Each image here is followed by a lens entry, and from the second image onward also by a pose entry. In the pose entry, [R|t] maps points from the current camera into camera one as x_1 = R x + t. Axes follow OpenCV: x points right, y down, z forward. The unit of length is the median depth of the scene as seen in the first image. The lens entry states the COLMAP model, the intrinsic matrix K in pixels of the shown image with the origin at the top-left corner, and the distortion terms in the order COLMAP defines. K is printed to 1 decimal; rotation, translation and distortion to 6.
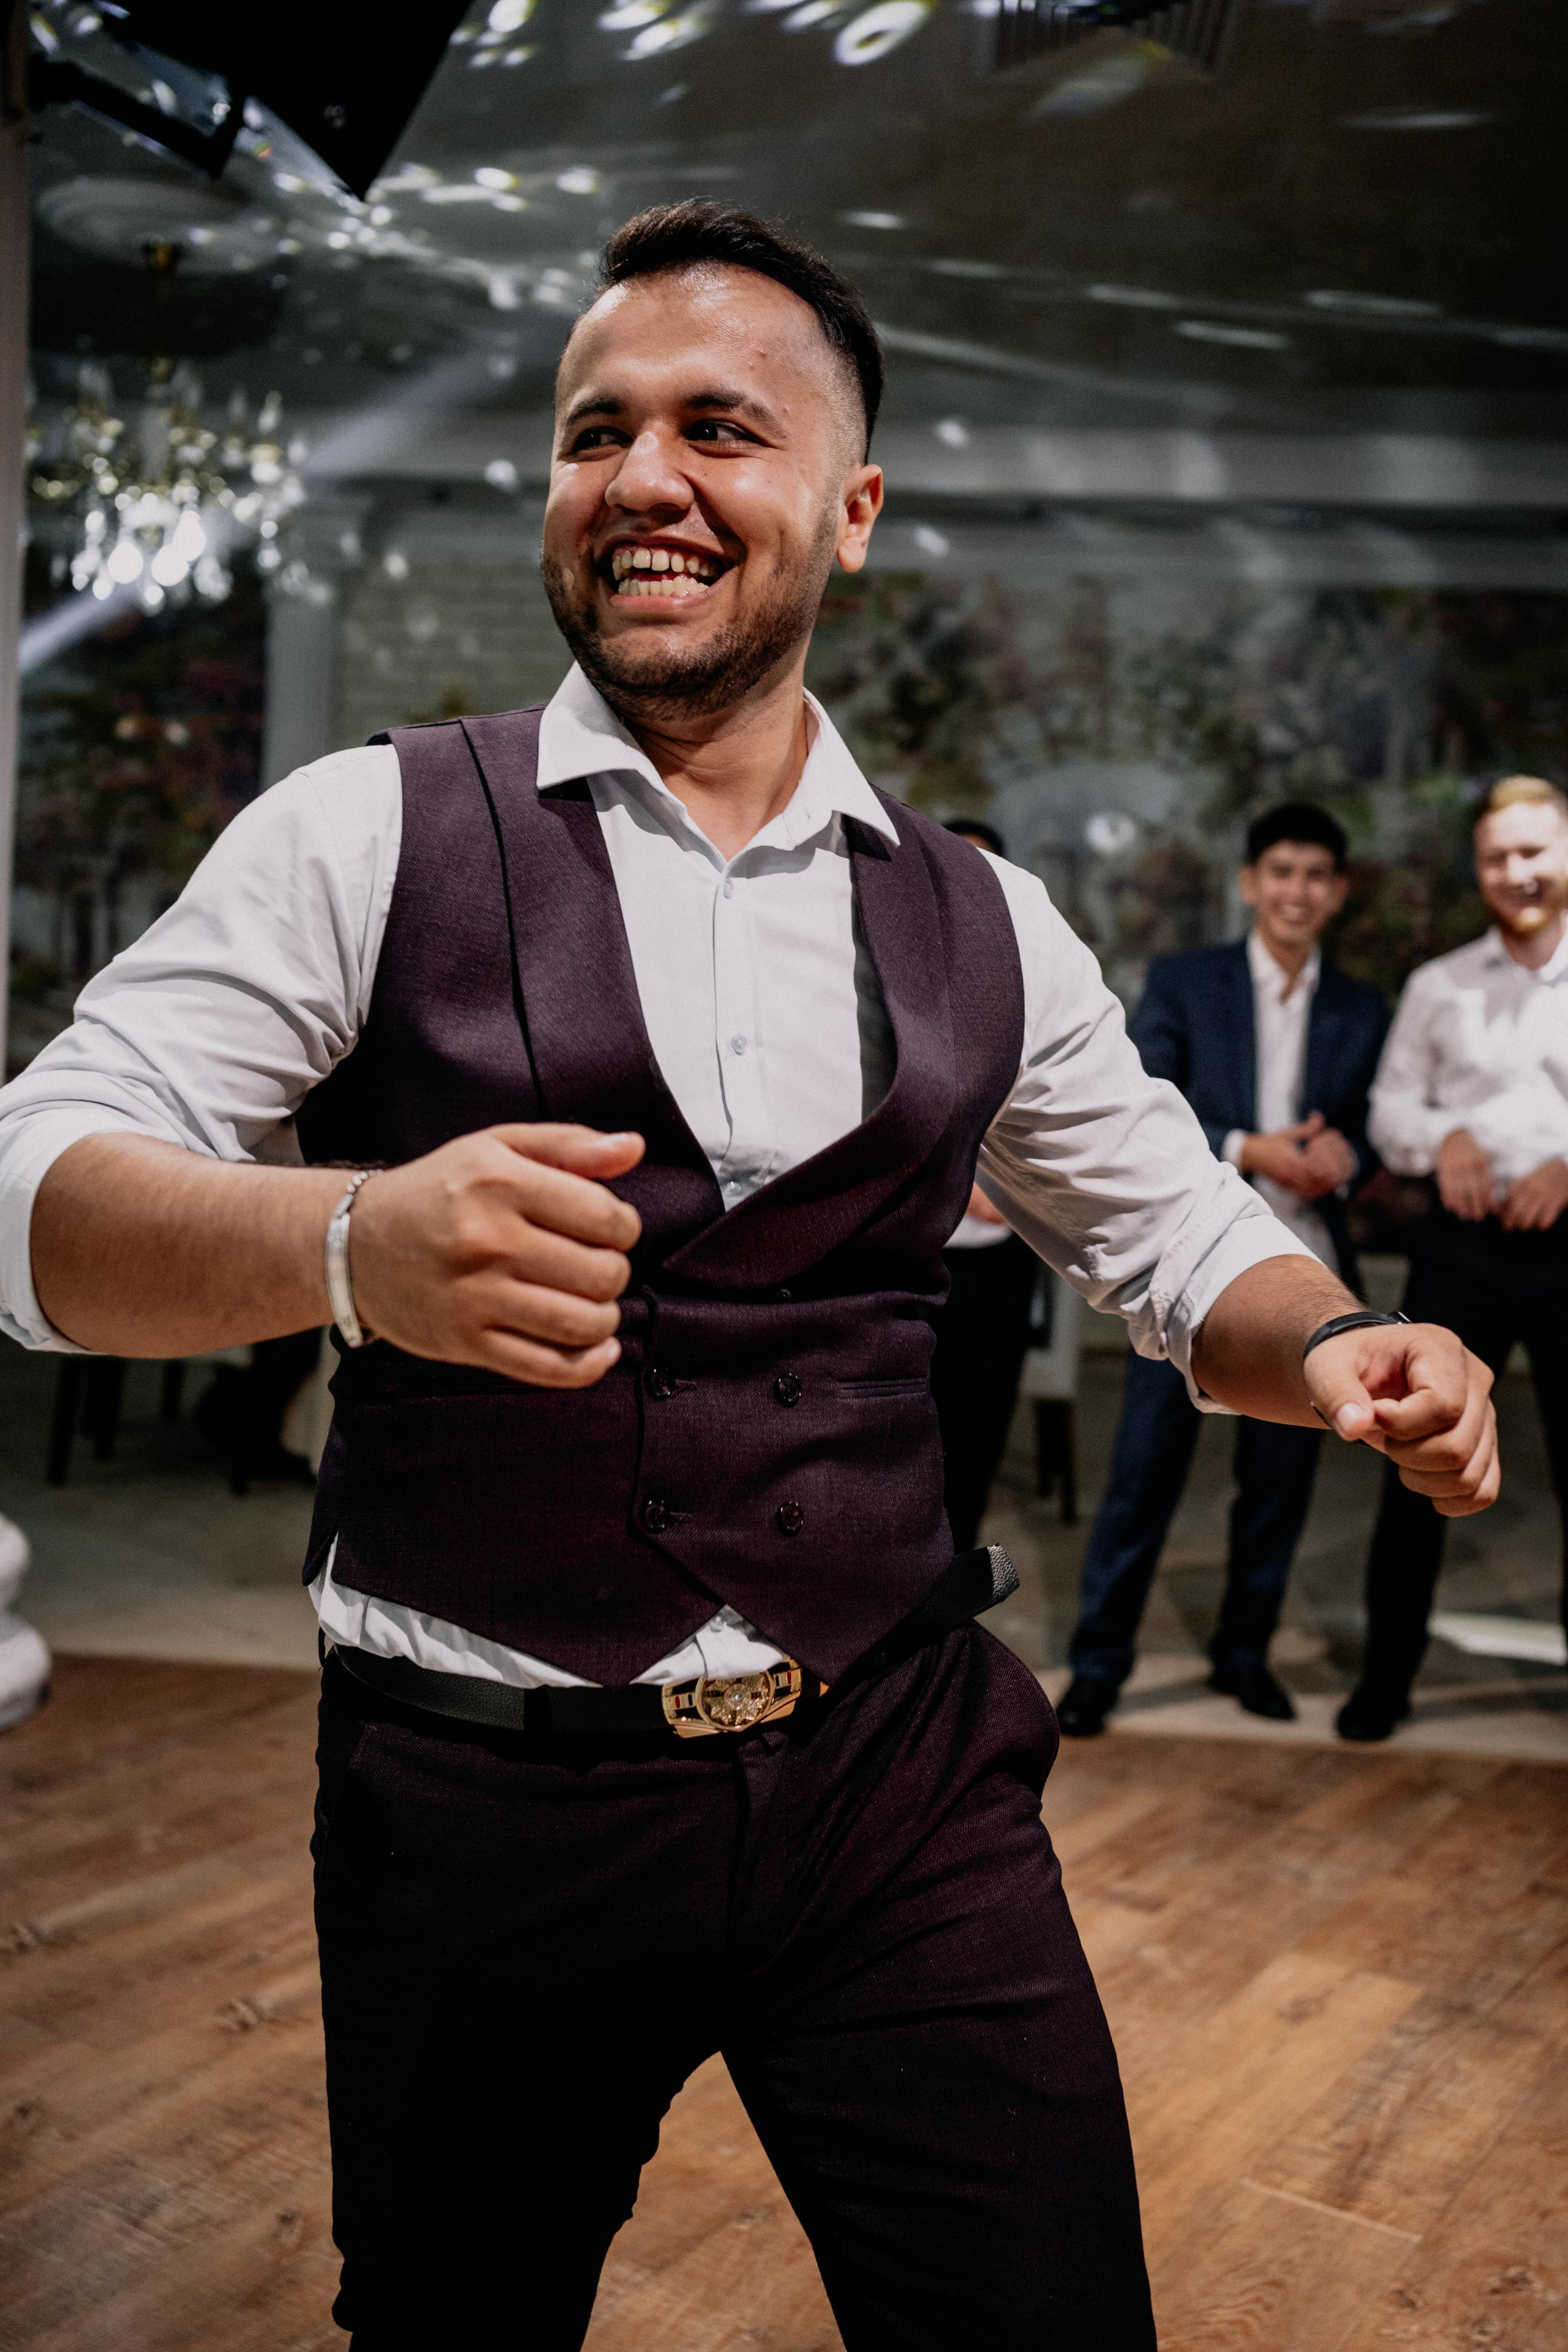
lens RADIAL K [[2306.4, 0, 782.9], [0, 2306.4, 1181.0], [0, 0, 1]] dist [-0.009660, 0.000000]
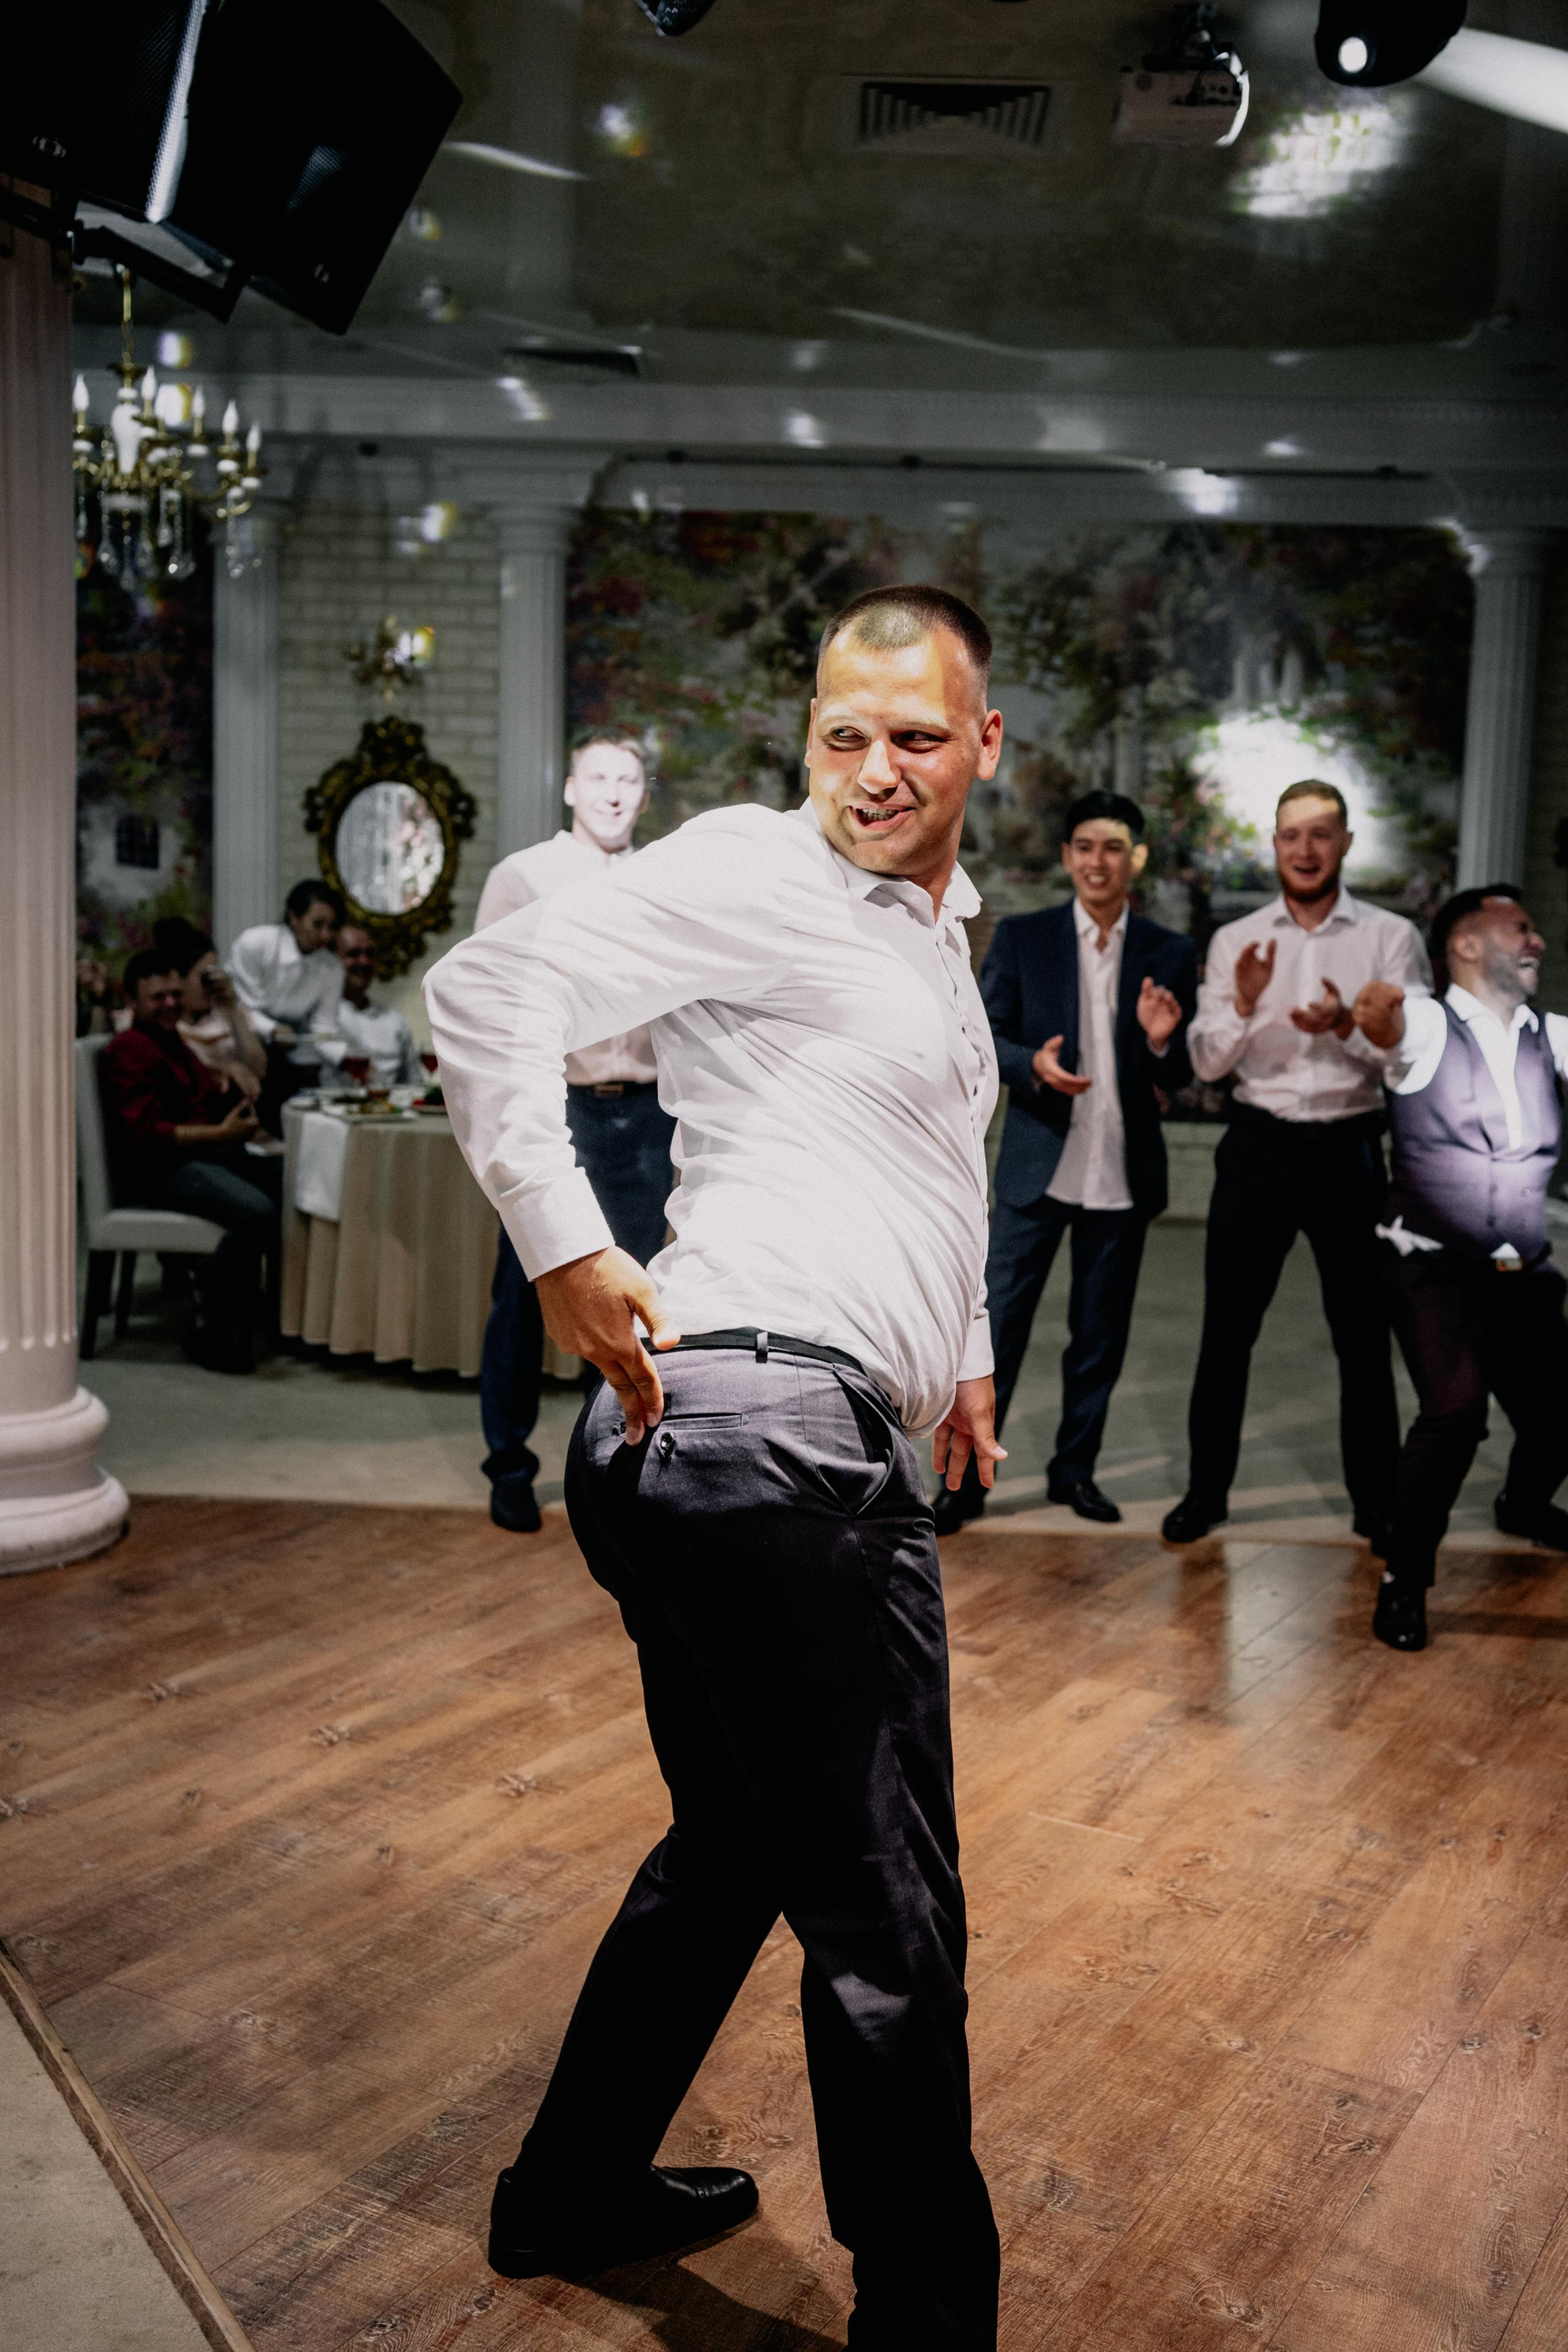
lens RADIAL K [[2306.4, 0, 807.4], [0, 2306.4, 1170.2], [0, 0, 1]] dist [-0.009660, 0.000000]
pose [[0.998649, -0.023129, 0.046539, -0.000383], [0.020370, 0.998056, 0.058893, -0.045938], [-0.047811, -0.057865, 0.997179, -0.309841]]
